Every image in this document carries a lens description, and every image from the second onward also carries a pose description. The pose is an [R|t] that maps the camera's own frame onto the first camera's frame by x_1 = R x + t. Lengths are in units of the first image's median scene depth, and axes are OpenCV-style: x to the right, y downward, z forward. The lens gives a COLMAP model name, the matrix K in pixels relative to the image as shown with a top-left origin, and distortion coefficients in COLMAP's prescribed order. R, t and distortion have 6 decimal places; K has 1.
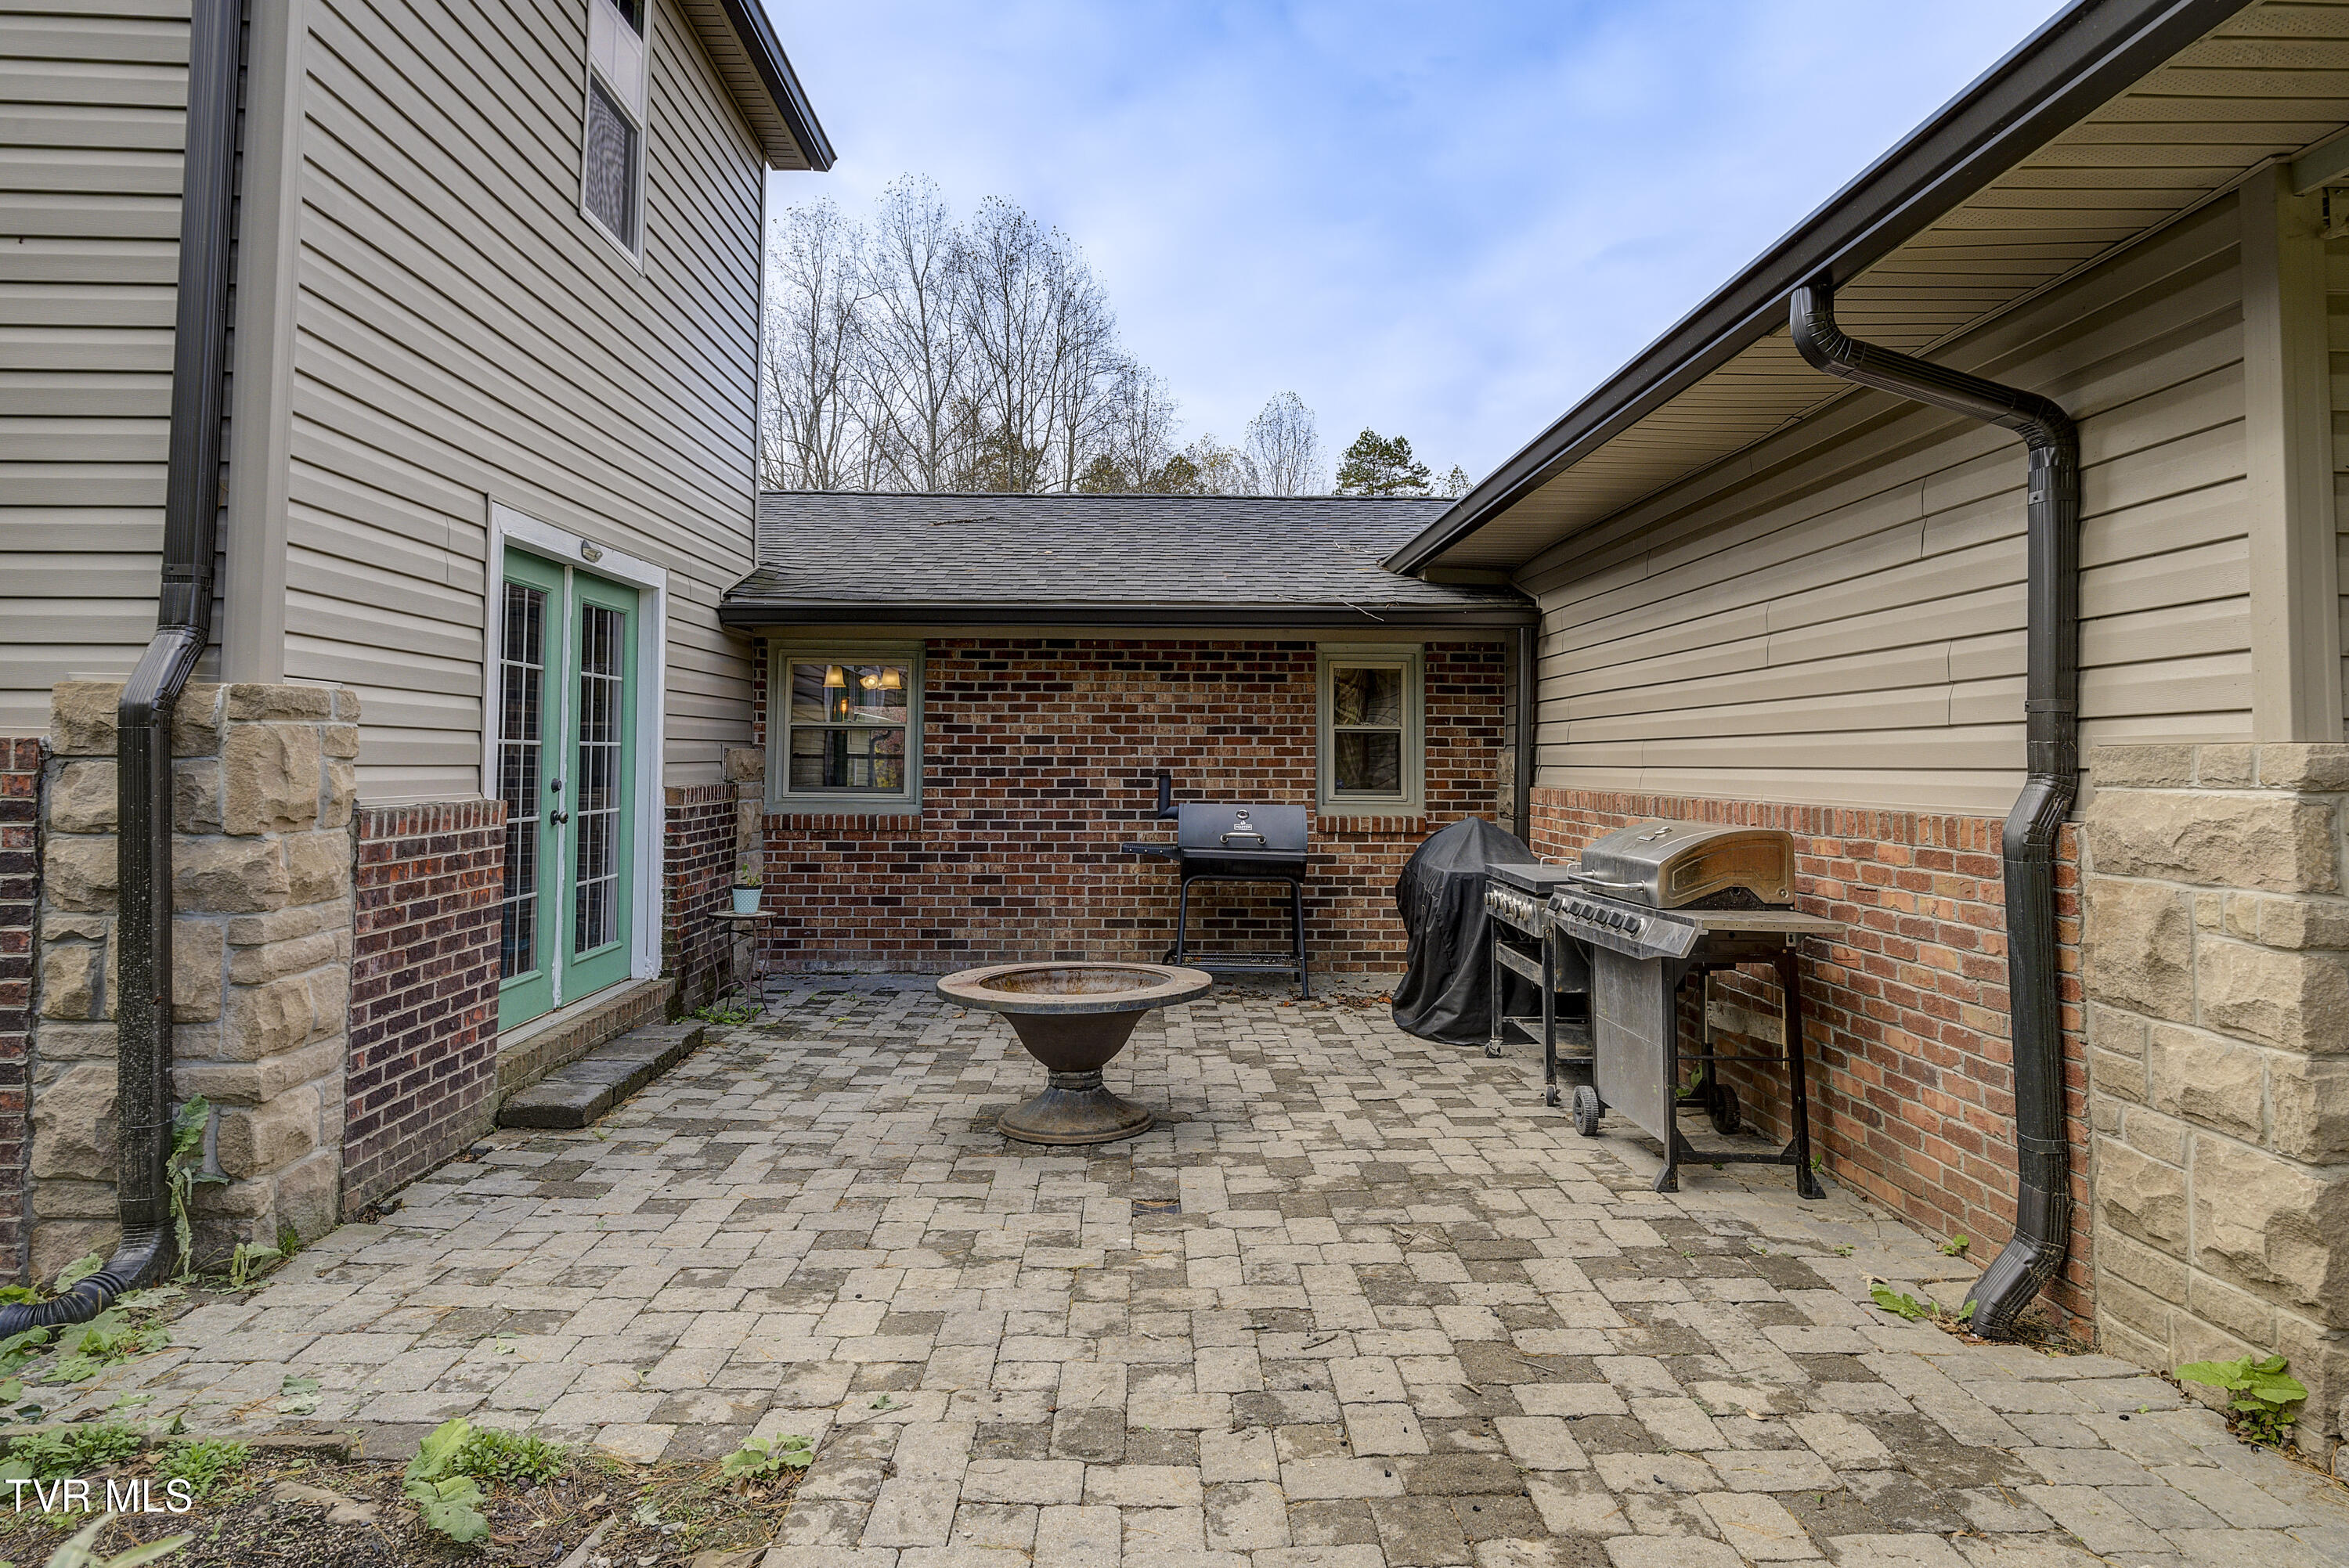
lens RADIAL K [[1361.5, 0, 1172.8], [0, 1361.5, 699.2], [0, 0, 1]] dist [0.002756, 0.000039]
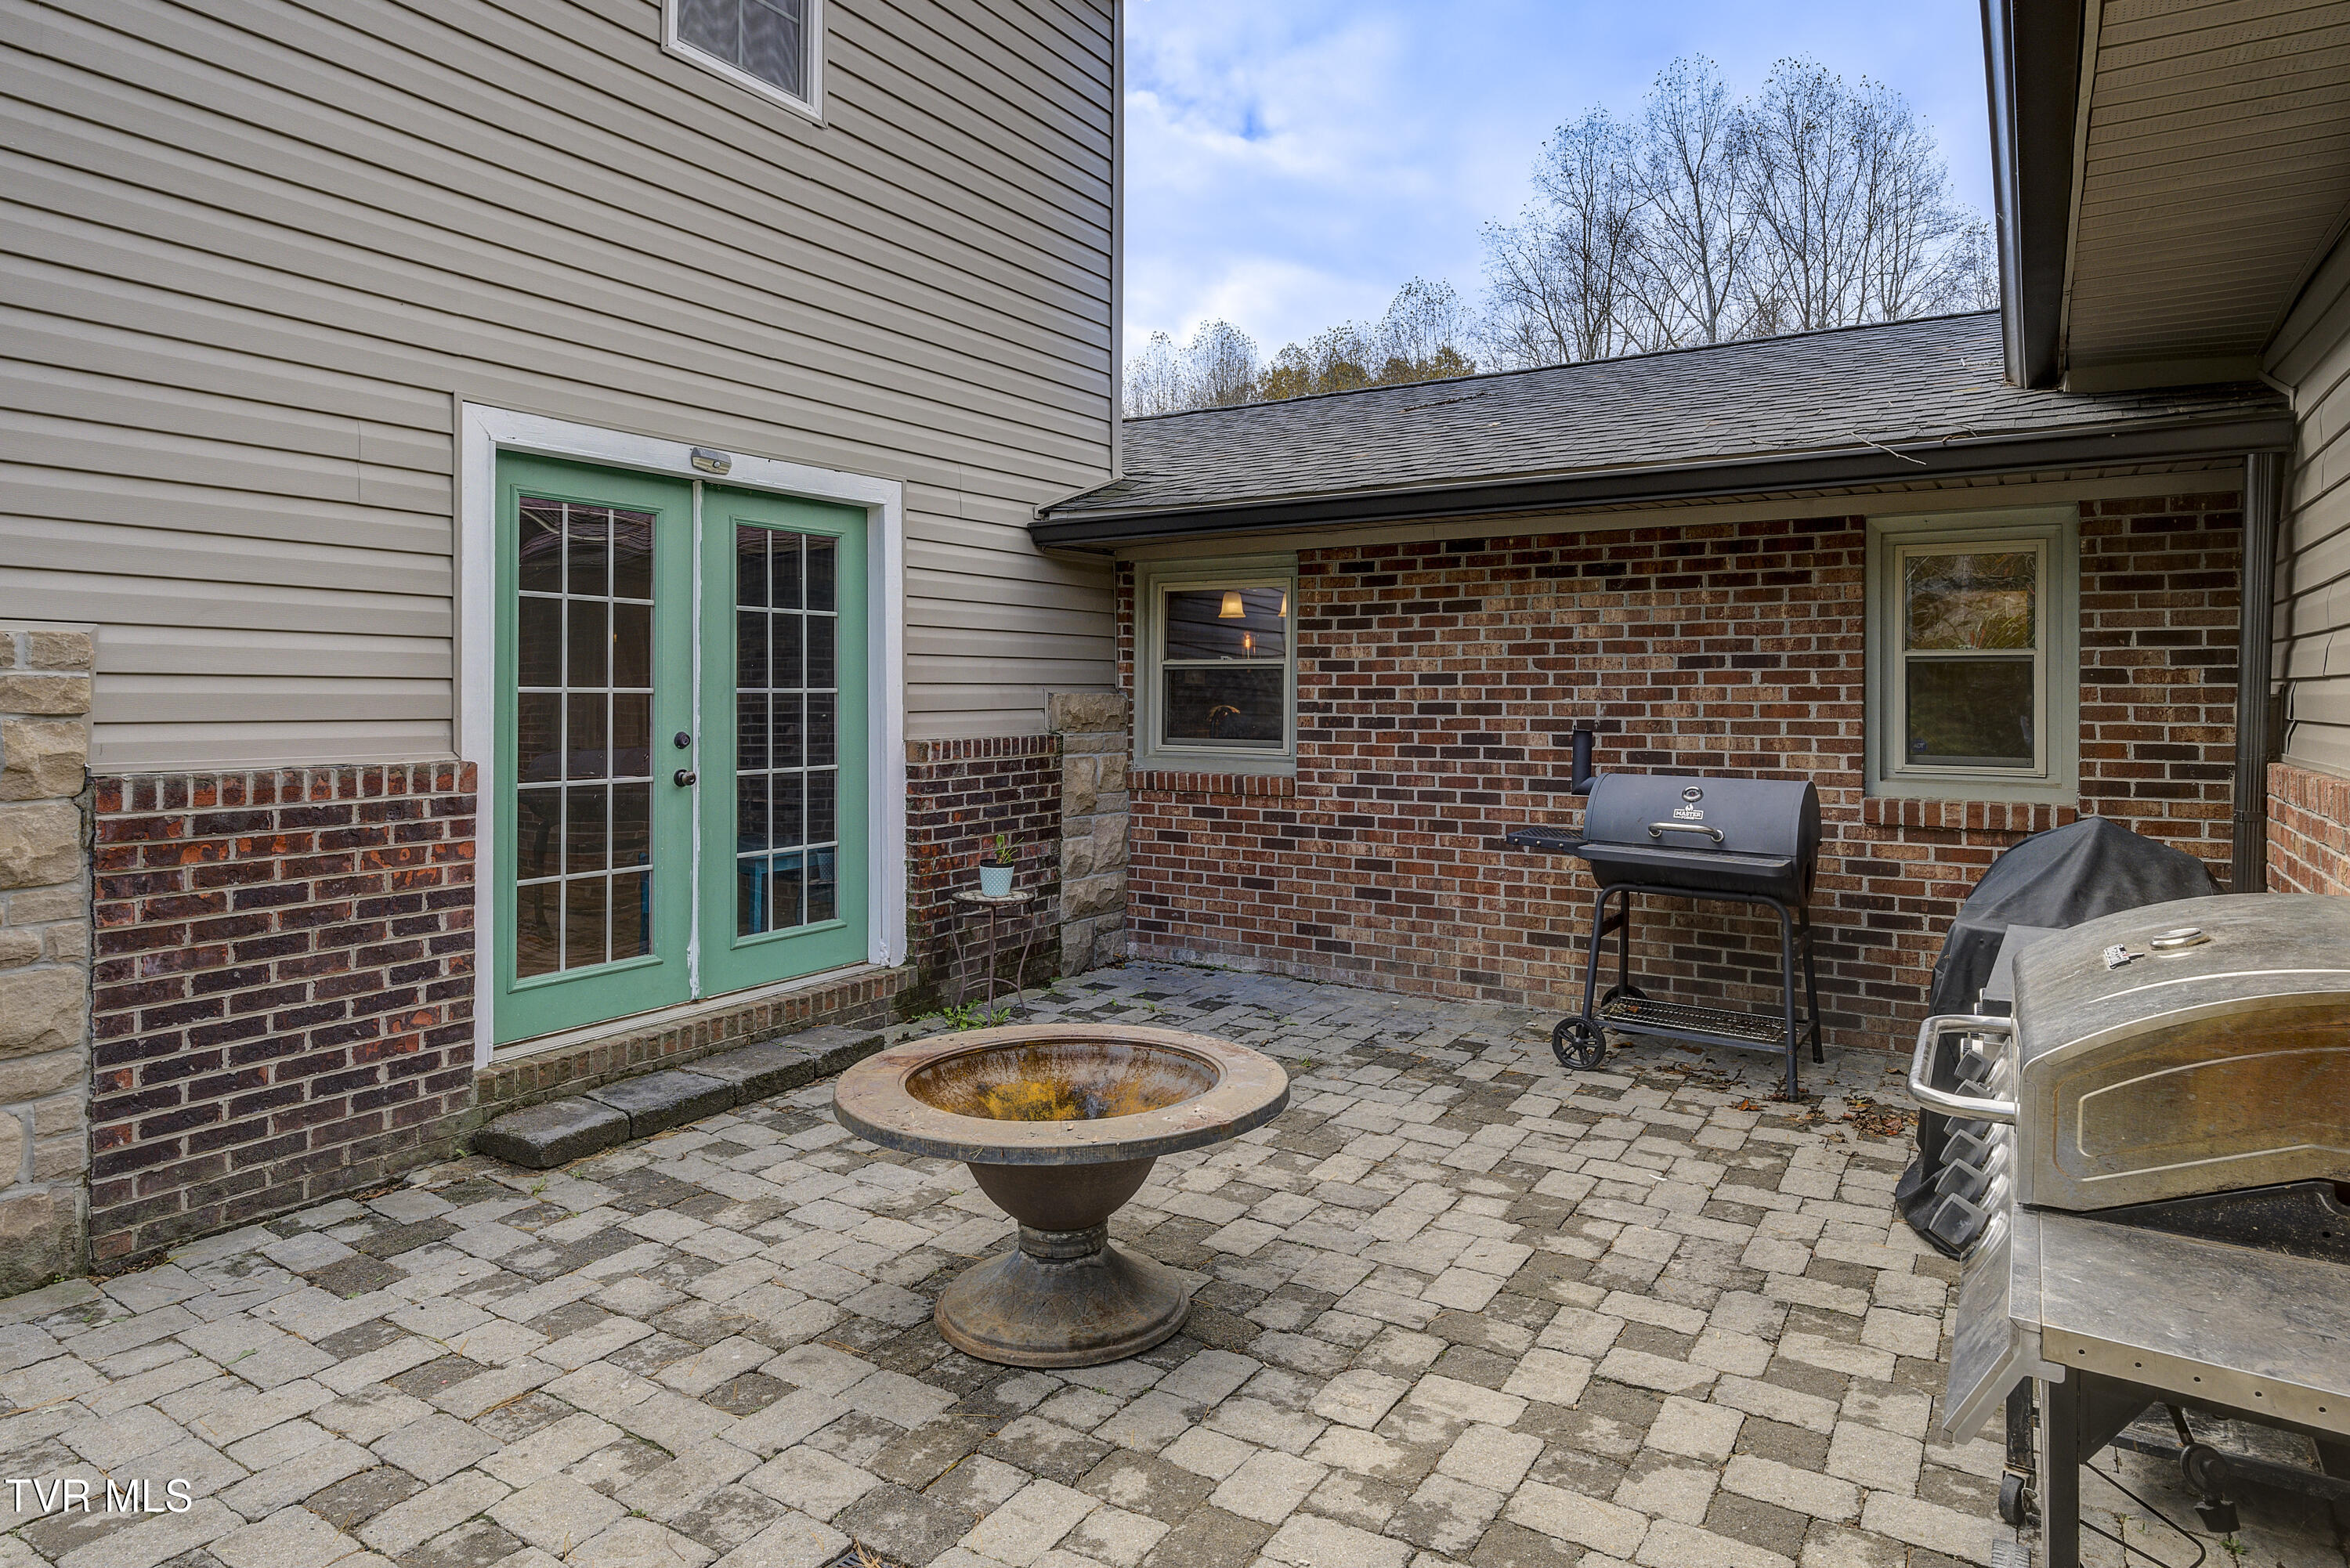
lens RADIAL K [[1348.3, 0, 1178.1], [0, 1348.3, 694.6], [0, 0, 1]] dist [0.004891, -0.000055]
pose [[0.833596, -0.003472, -0.552364, 0.186165], [0.026707, 0.999064, 0.034024, 0.009827], [0.551729, -0.043114, 0.832908, 0.321226]]
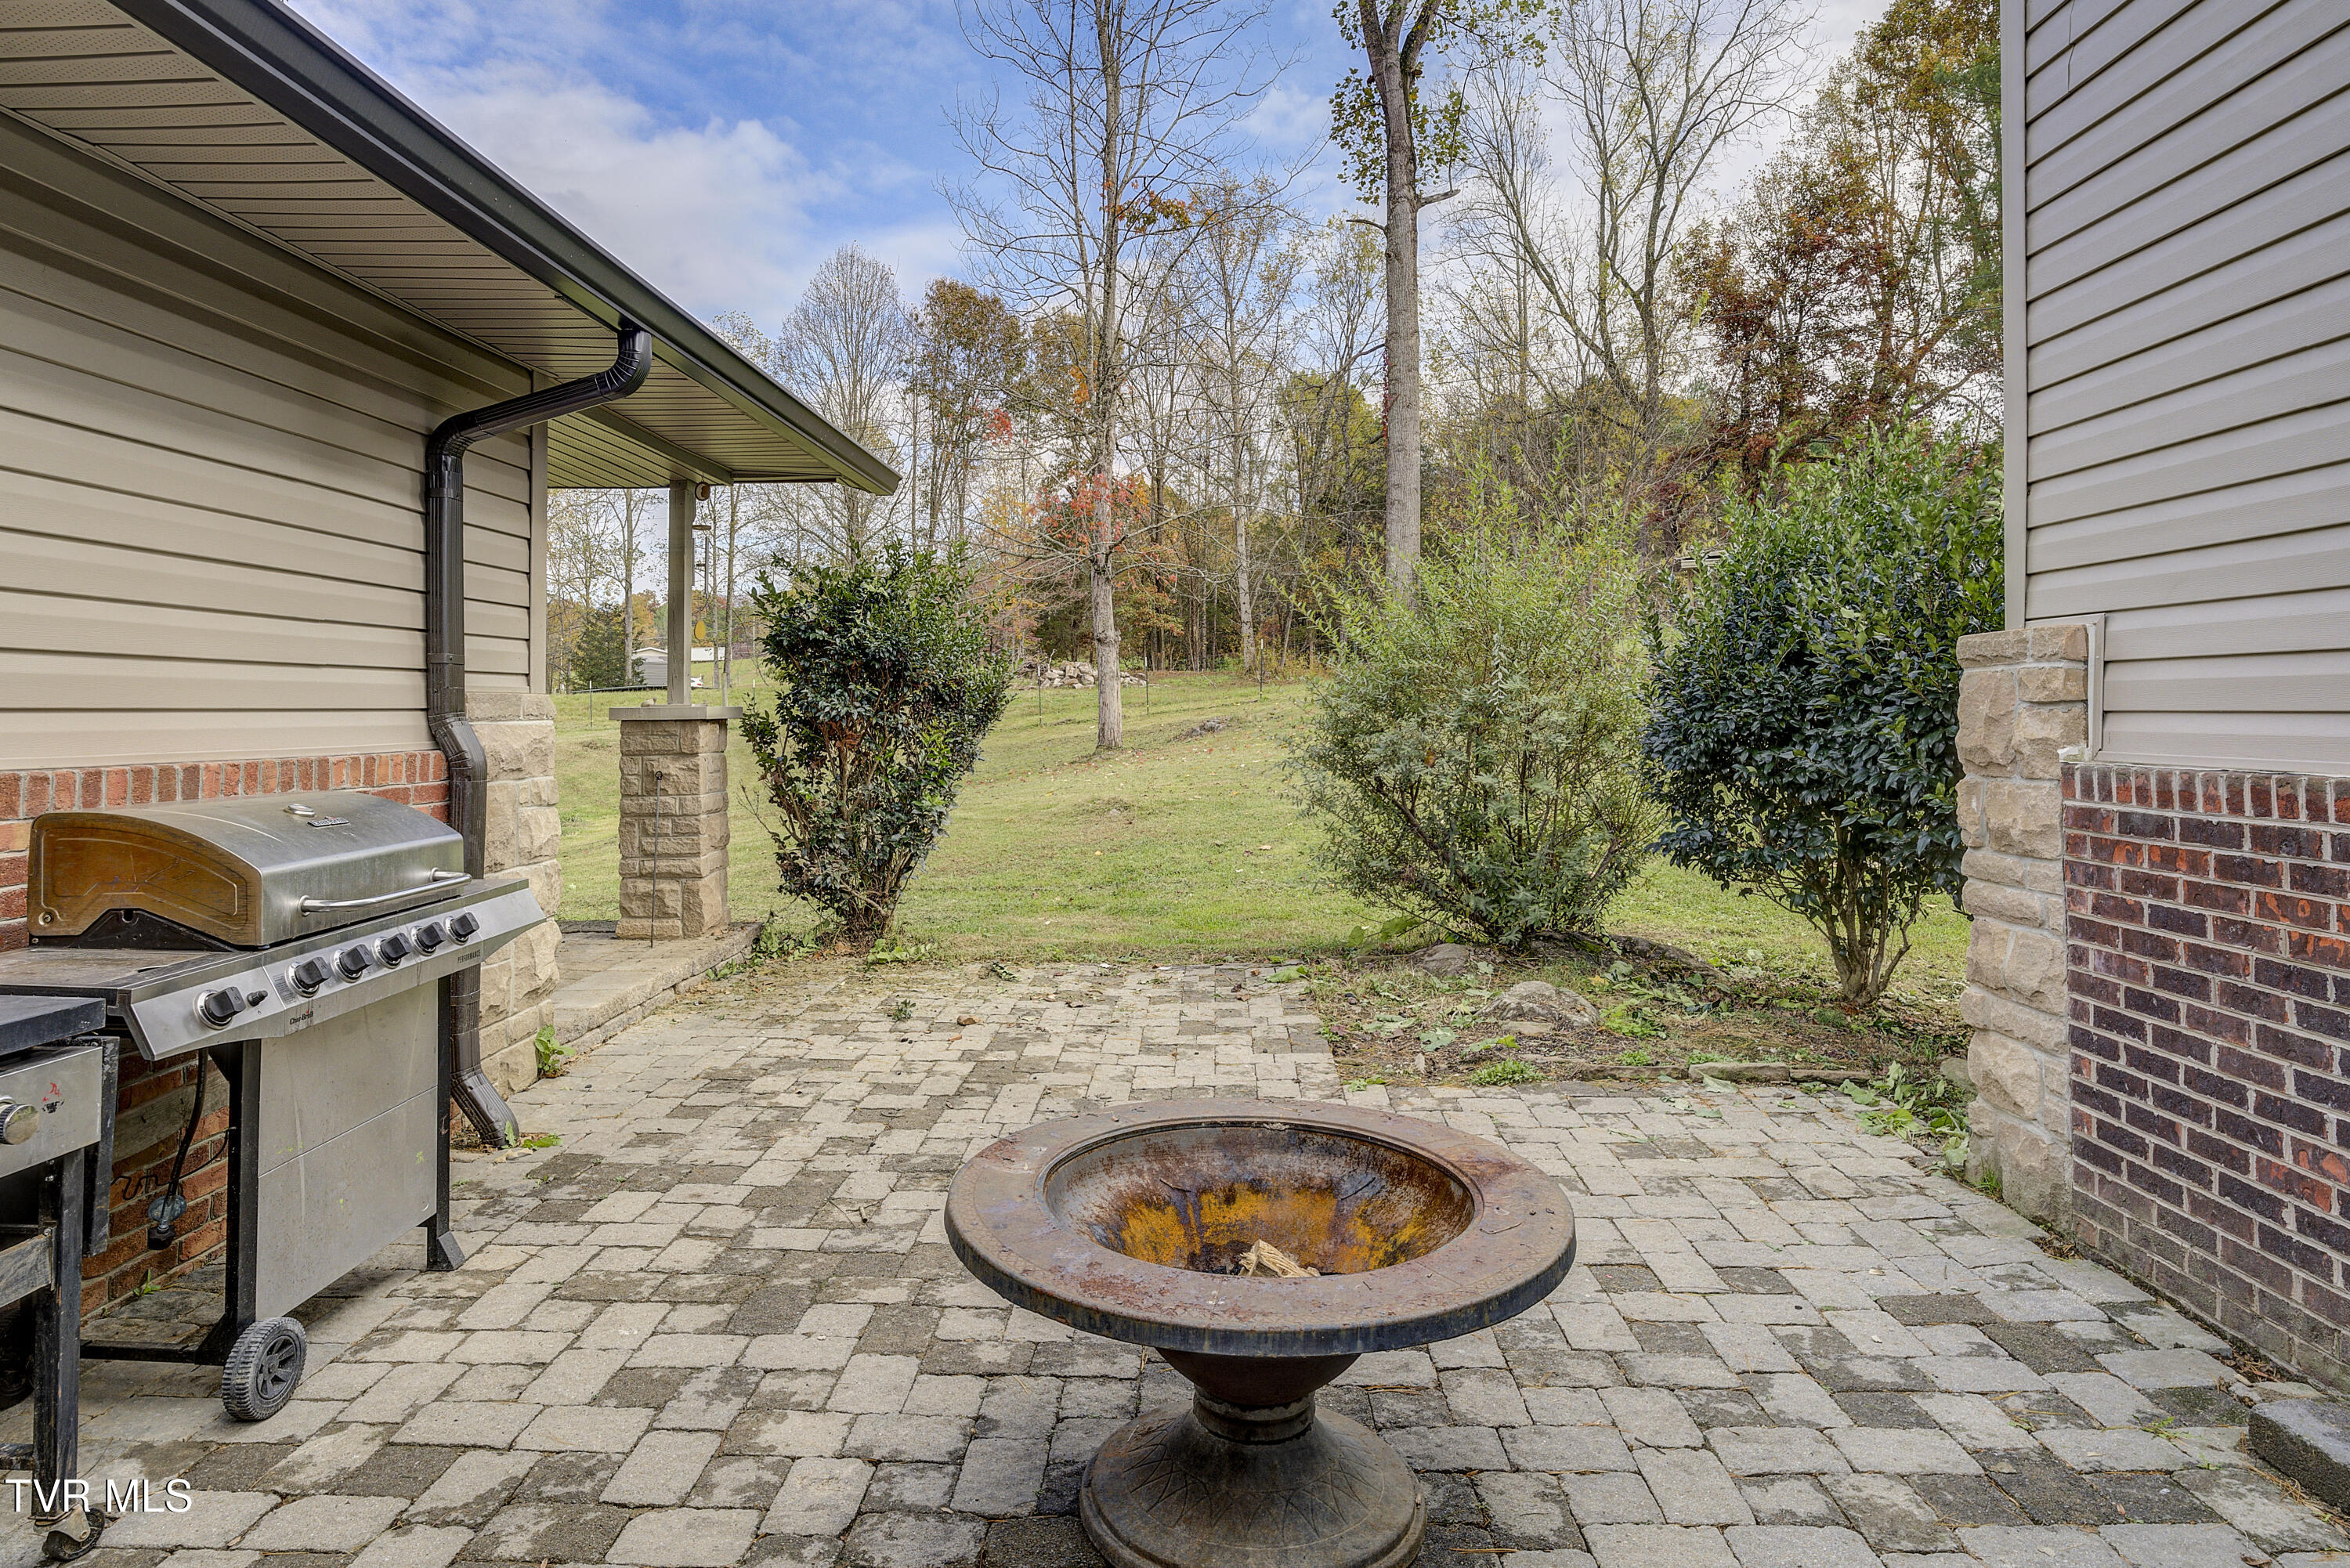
lens RADIAL K [[1362.1, 0, 1173.3], [0, 1362.1, 699.1], [0, 0, 1]] dist [0.002756, 0.000039]
pose [[-0.998614, -0.002898, 0.052545, -0.040632], [-0.005808, 0.998452, -0.055312, 0.043015], [-0.052303, -0.055541, -0.997086, 0.883061]]
